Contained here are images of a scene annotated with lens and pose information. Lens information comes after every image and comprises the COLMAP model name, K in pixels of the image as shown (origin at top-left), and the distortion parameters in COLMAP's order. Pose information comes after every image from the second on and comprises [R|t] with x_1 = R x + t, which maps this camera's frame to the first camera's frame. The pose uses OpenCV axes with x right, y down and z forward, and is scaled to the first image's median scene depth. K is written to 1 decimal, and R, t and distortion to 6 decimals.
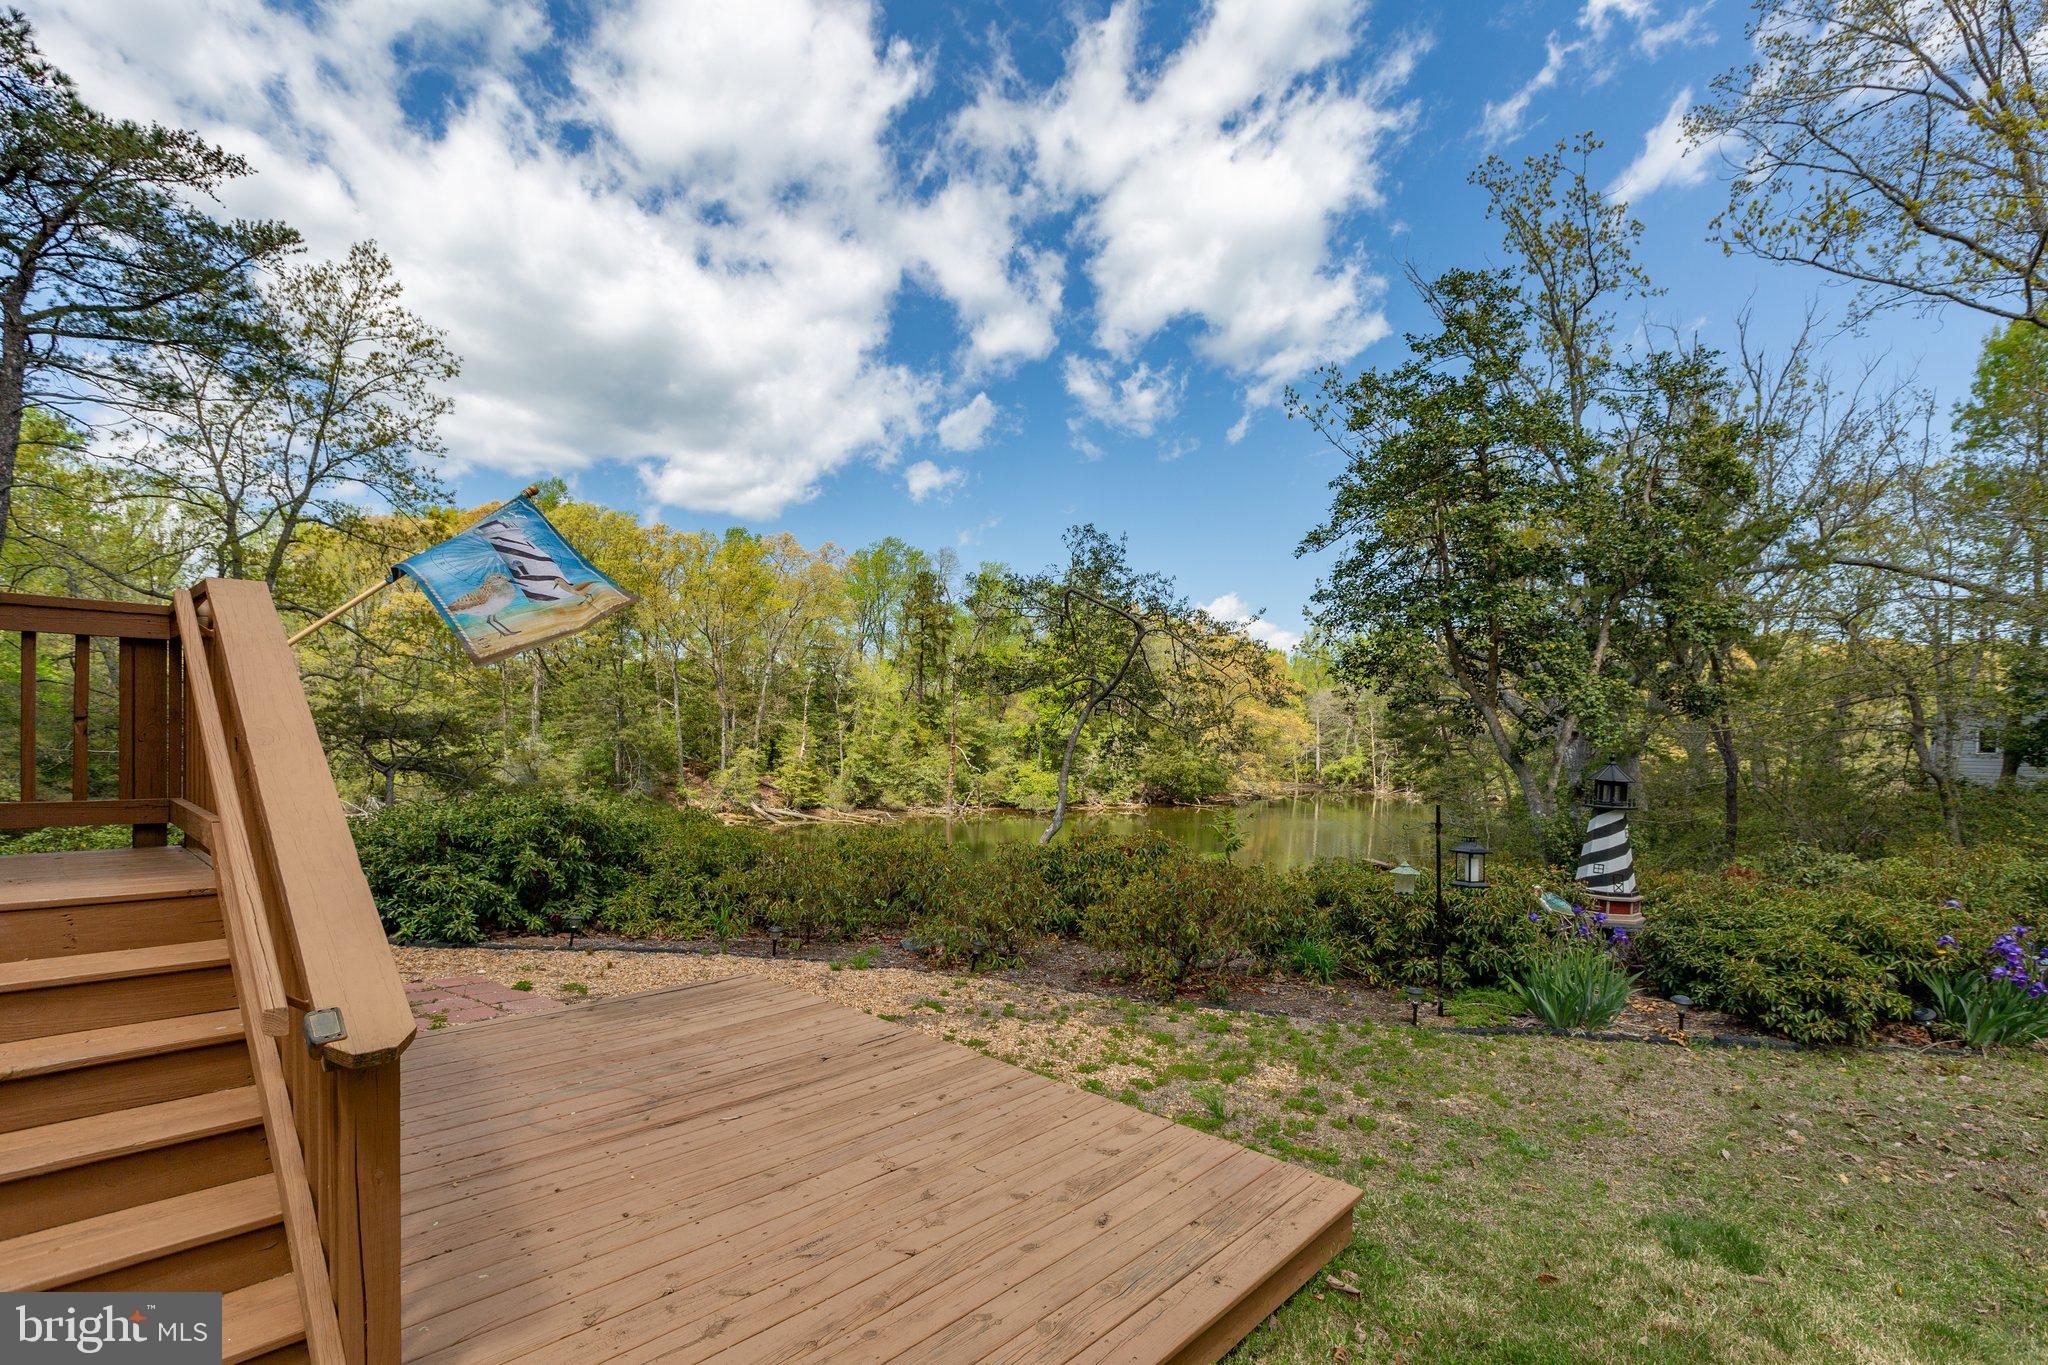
lens RADIAL K [[924.3, 0, 1027.2], [0, 924.3, 754.6], [0, 0, 1]] dist [0.001762, 0.000209]
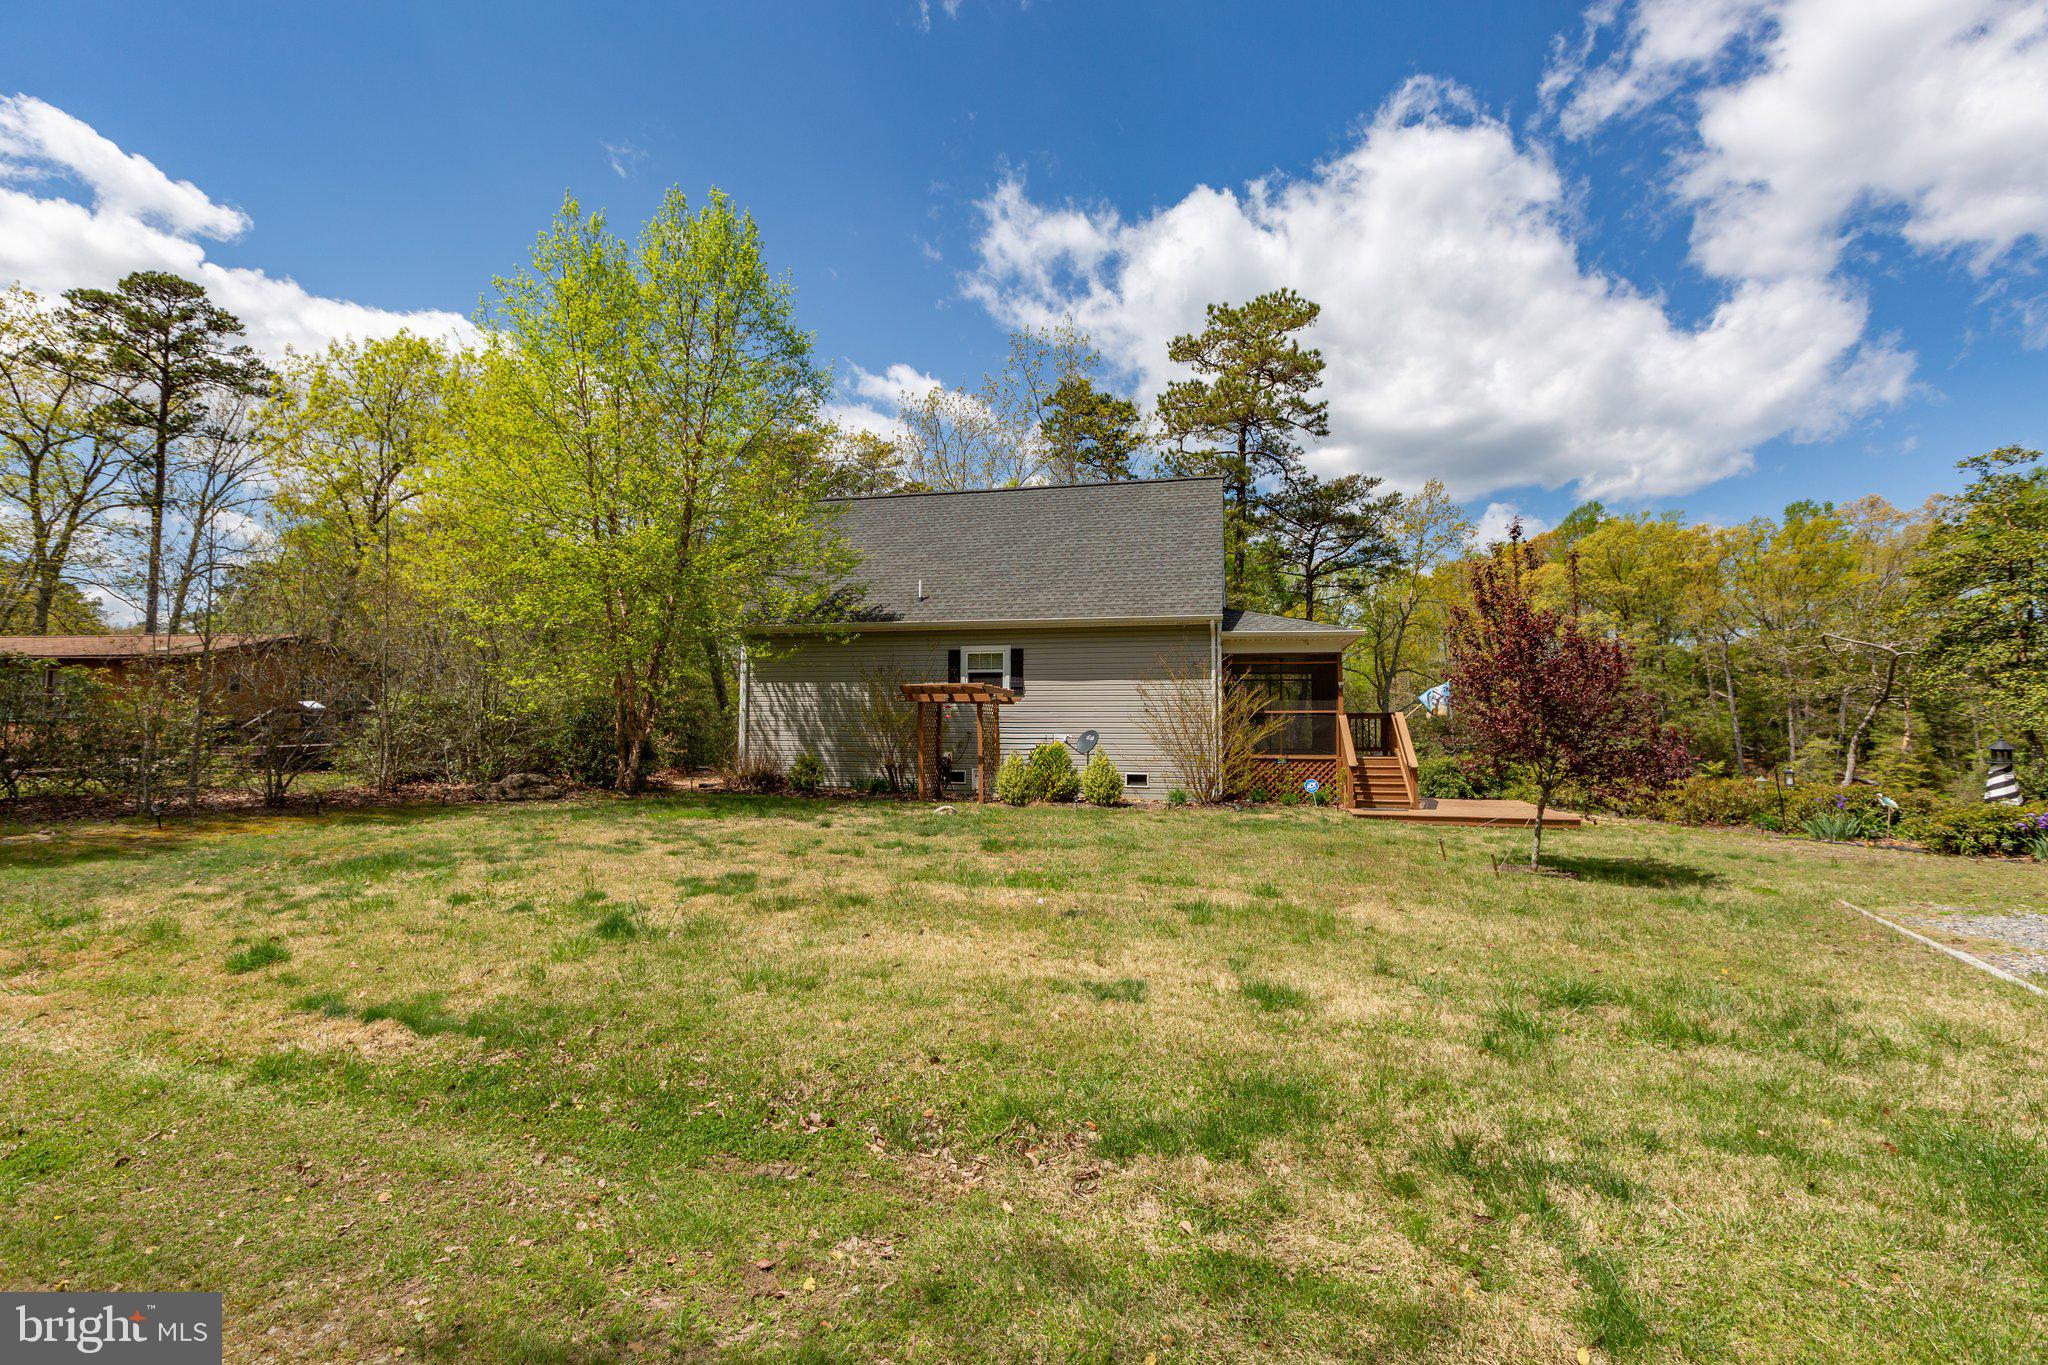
lens RADIAL K [[914.8, 0, 1012.5], [0, 914.8, 681.1], [0, 0, 1]] dist [-0.000442, -0.000375]
pose [[0.473343, -0.066974, -0.878328, 0.121445], [0.002049, 0.997187, -0.074933, 0.002522], [0.880876, 0.033669, 0.472149, -0.152587]]
